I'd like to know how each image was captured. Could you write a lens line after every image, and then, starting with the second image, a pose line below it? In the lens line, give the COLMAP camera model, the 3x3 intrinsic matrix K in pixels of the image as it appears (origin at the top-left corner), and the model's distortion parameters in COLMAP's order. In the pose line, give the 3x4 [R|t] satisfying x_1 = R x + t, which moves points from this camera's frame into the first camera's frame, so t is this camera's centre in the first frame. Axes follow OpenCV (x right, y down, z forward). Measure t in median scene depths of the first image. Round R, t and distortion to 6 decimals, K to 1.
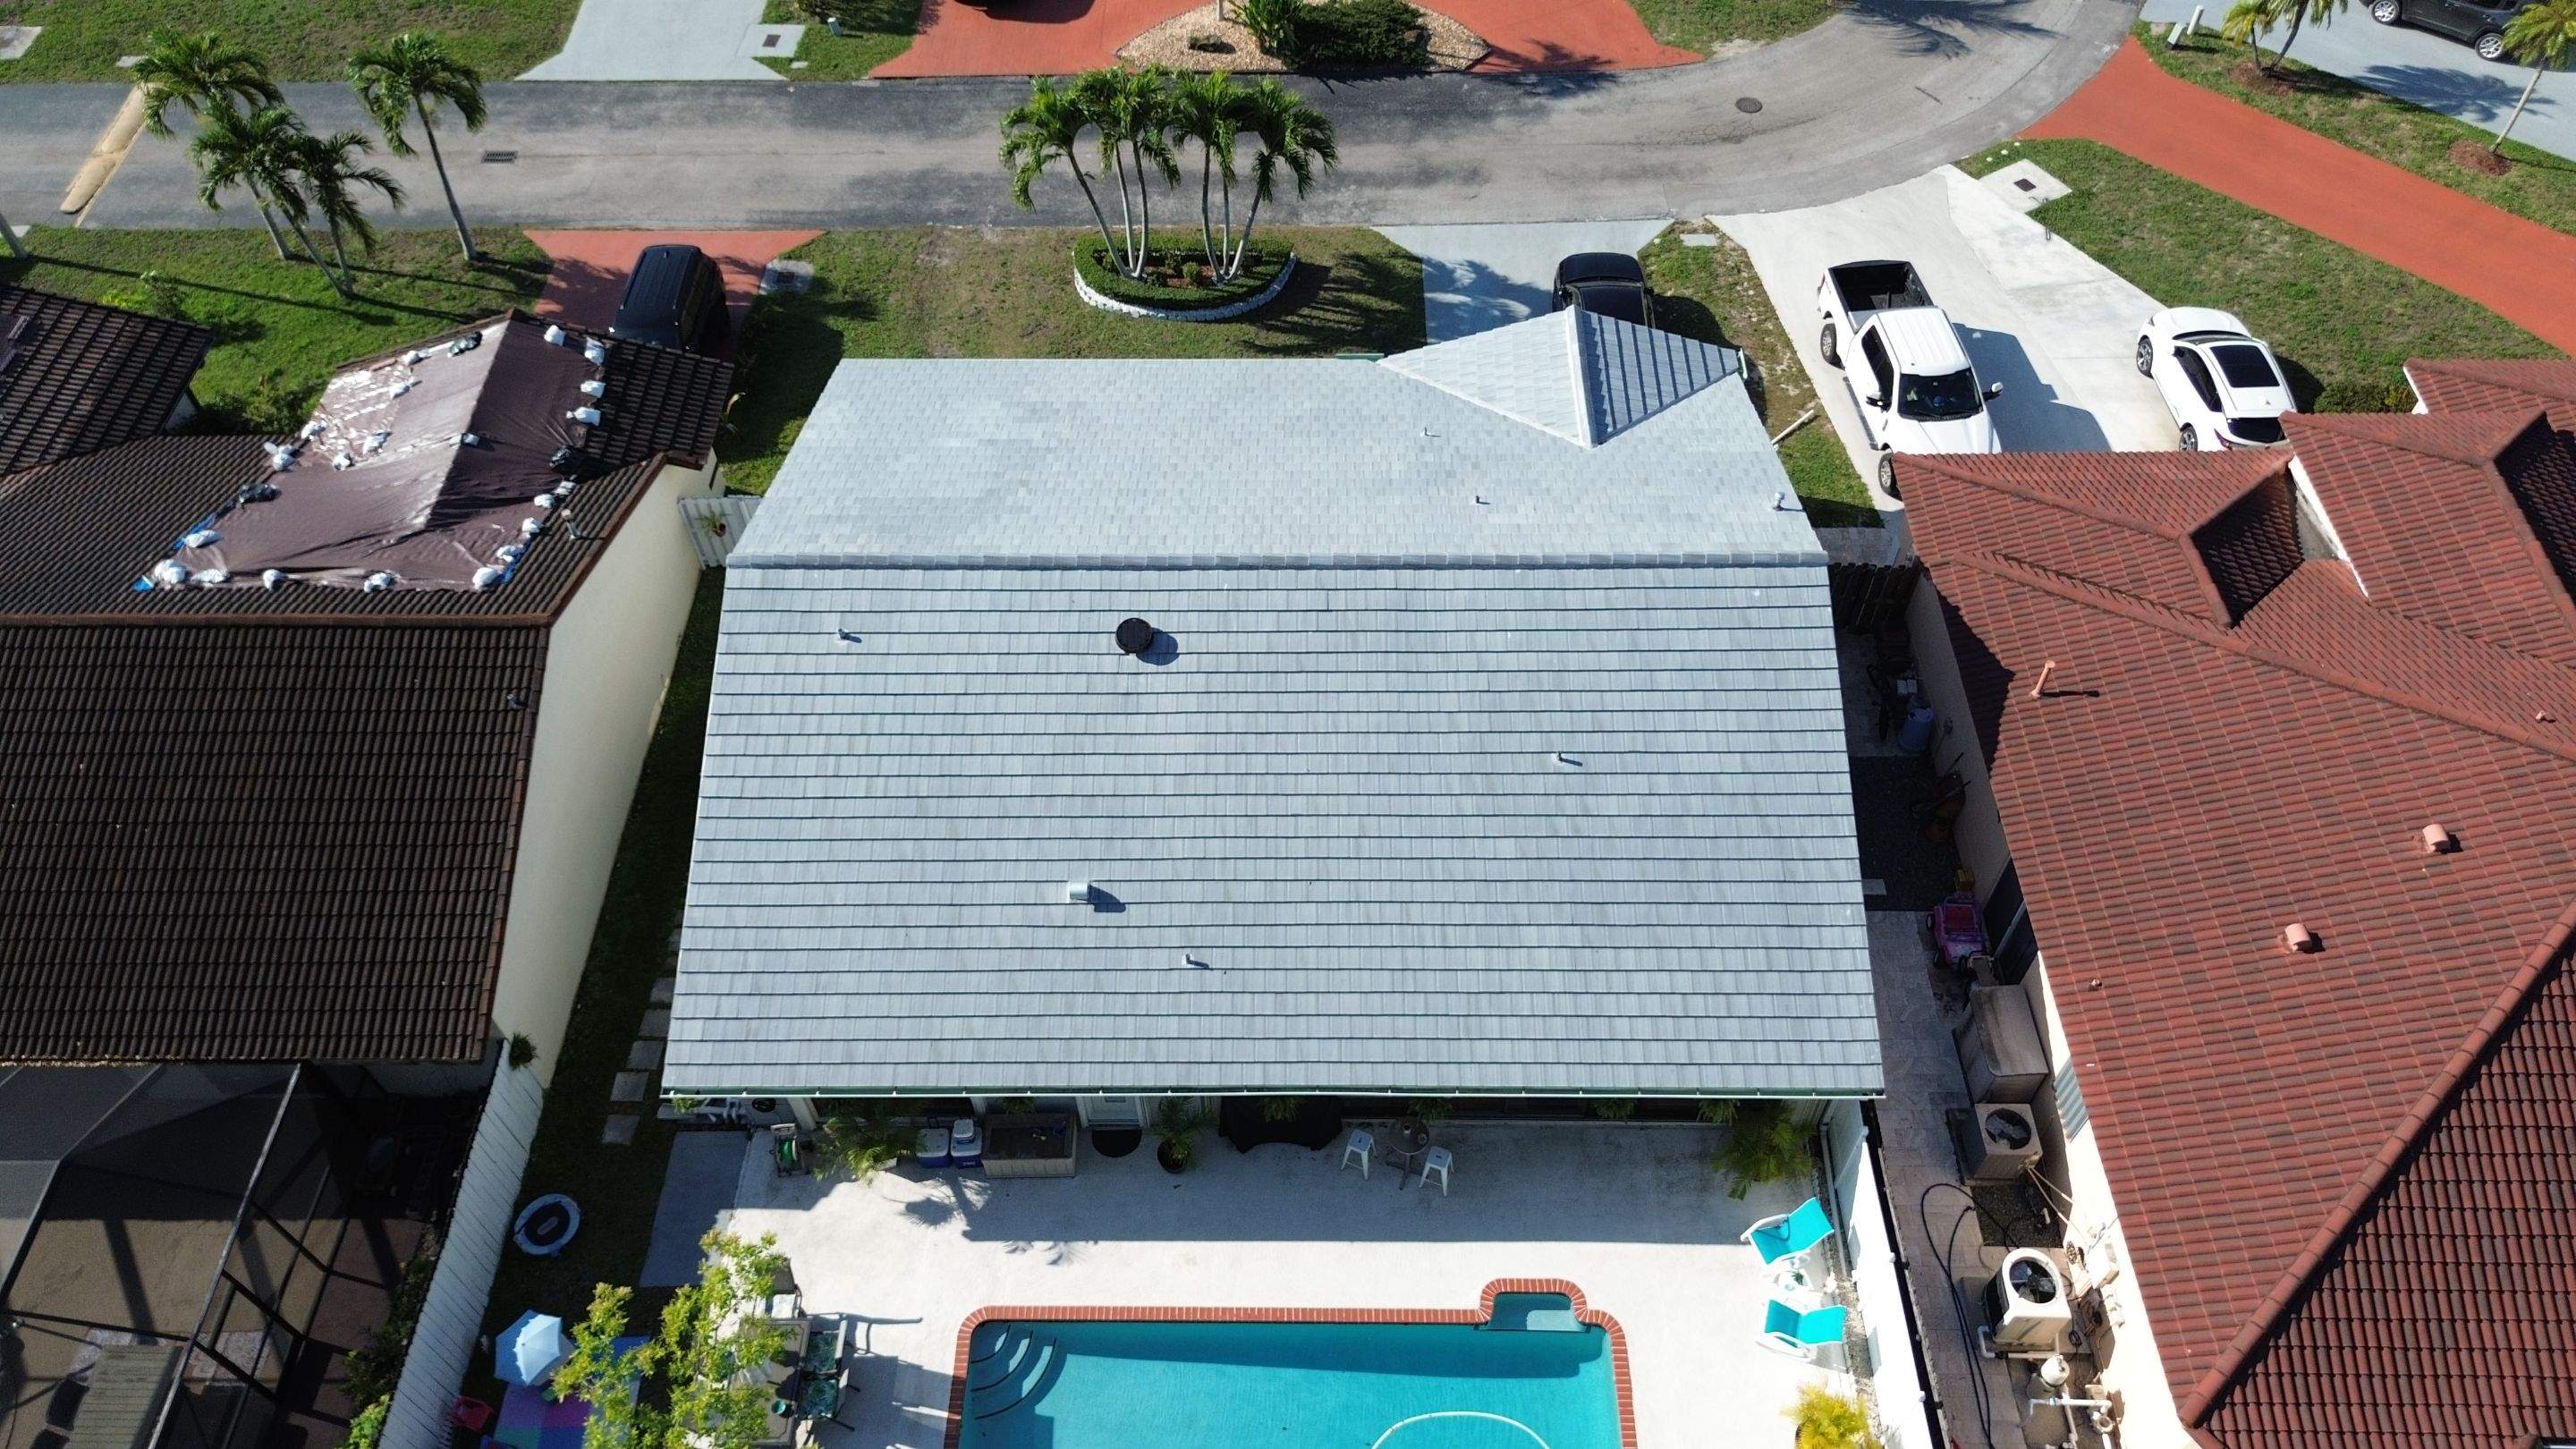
lens RADIAL K [[1840.6, 0, 1288.0], [0, 1840.6, 724.5], [0, 0, 1]] dist [0.058684, -0.045809]
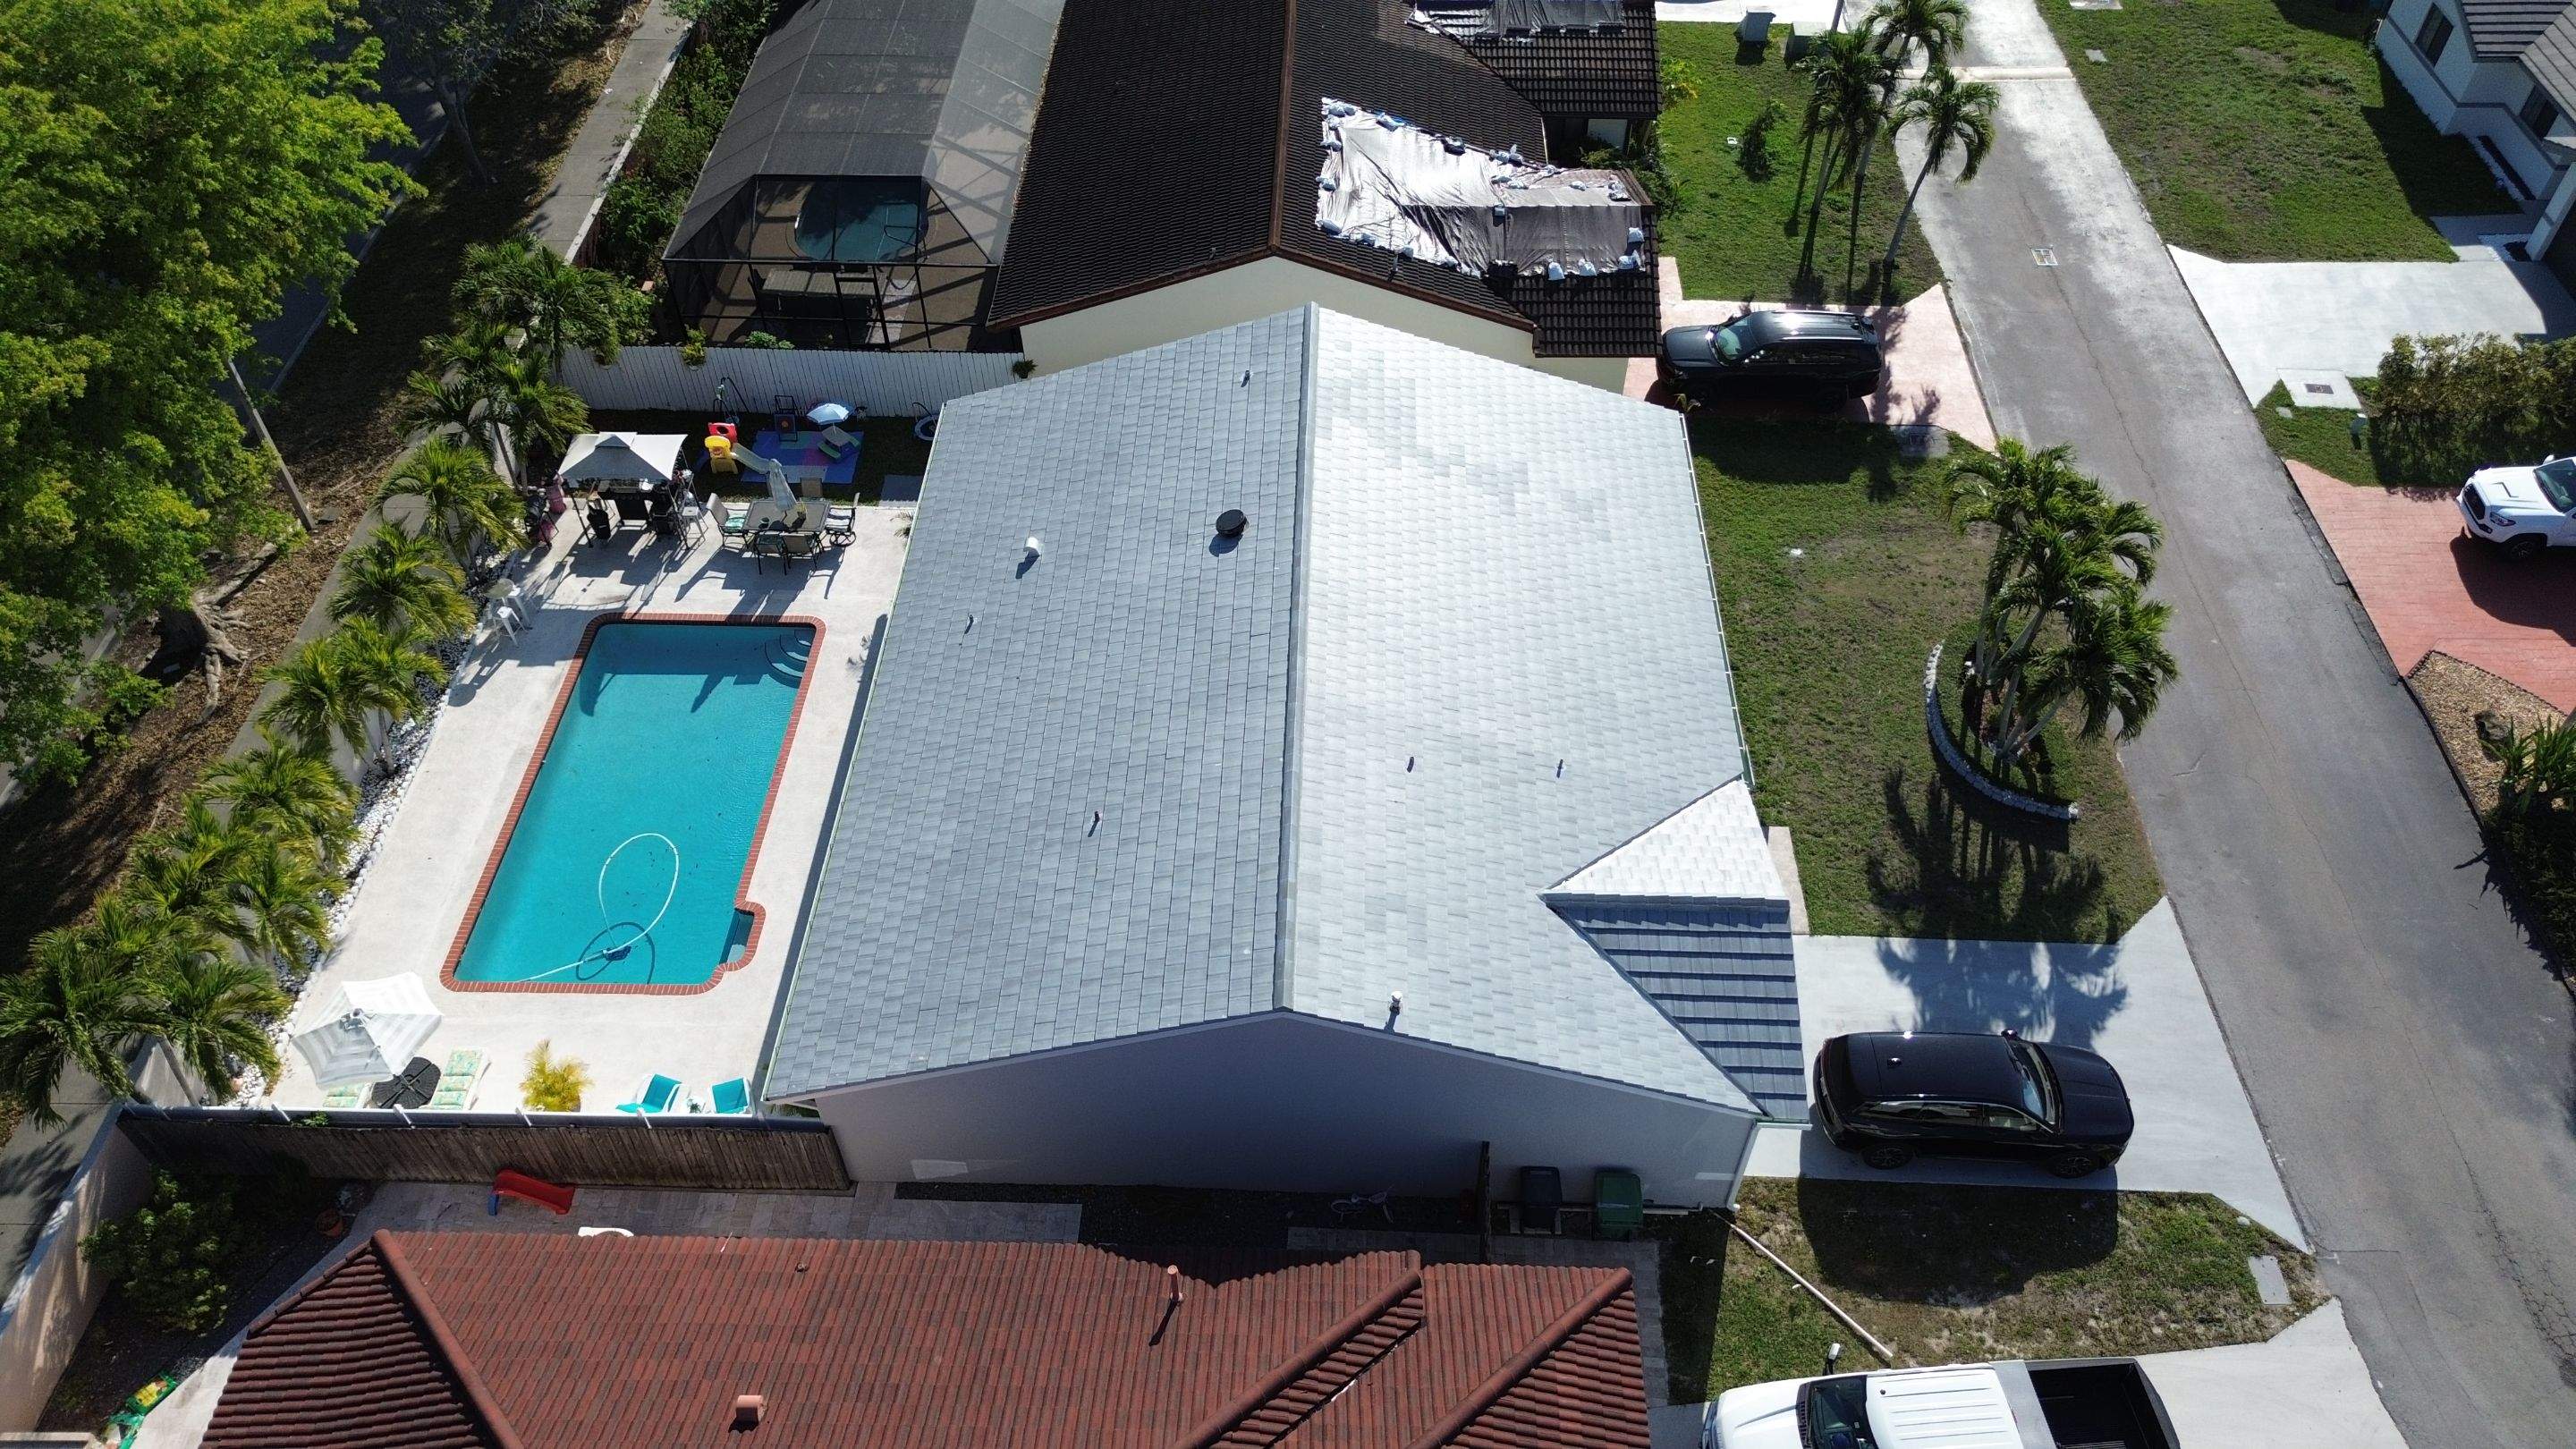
lens RADIAL K [[1840.6, 0, 1288.0], [0, 1840.6, 724.5], [0, 0, 1]] dist [0.058684, -0.045809]
pose [[-0.019605, 0.742422, -0.669645, 0.628527], [-0.778519, 0.408904, 0.476137, -0.459208], [0.627315, 0.530666, 0.569973, 0.330954]]
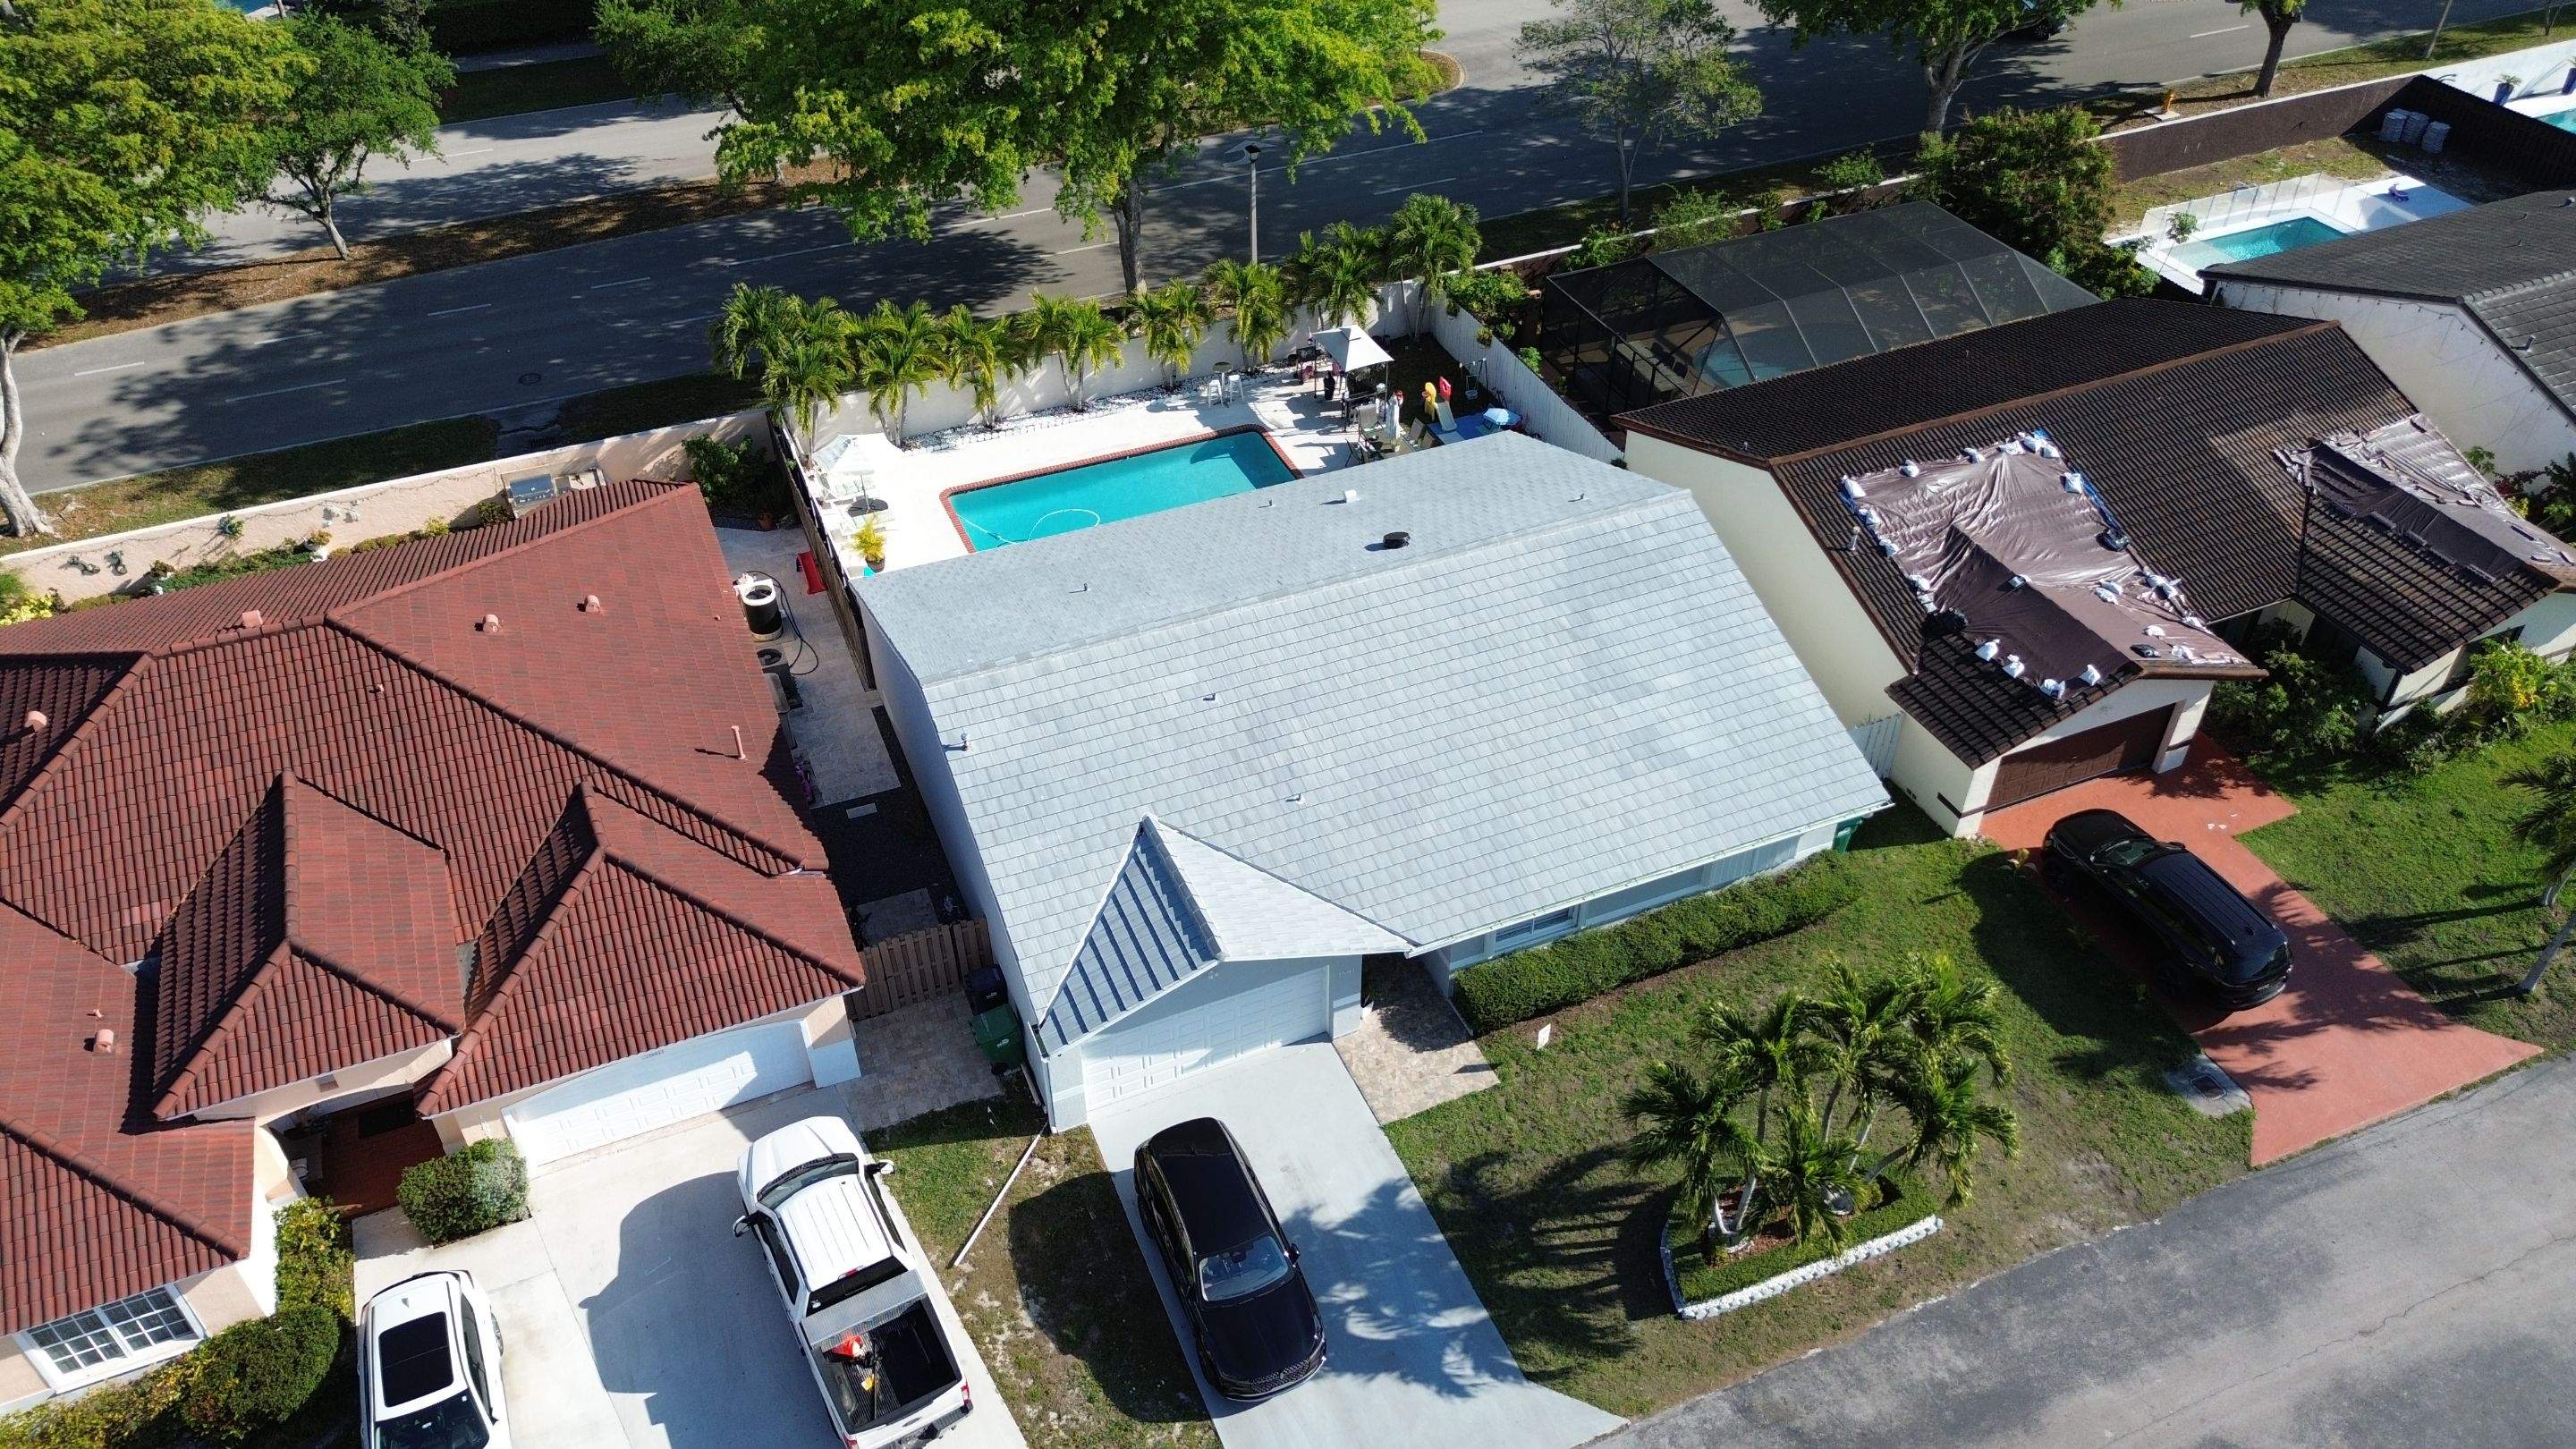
lens RADIAL K [[1828.7, 0, 1286.7], [0, 1828.7, 731.0], [0, 0, 1]] dist [0.064432, -0.047268]
pose [[-0.916099, 0.268950, -0.297370, 0.349118], [-0.301286, 0.027612, 0.953134, -1.052626], [0.264557, 0.962758, 0.055736, 0.818487]]
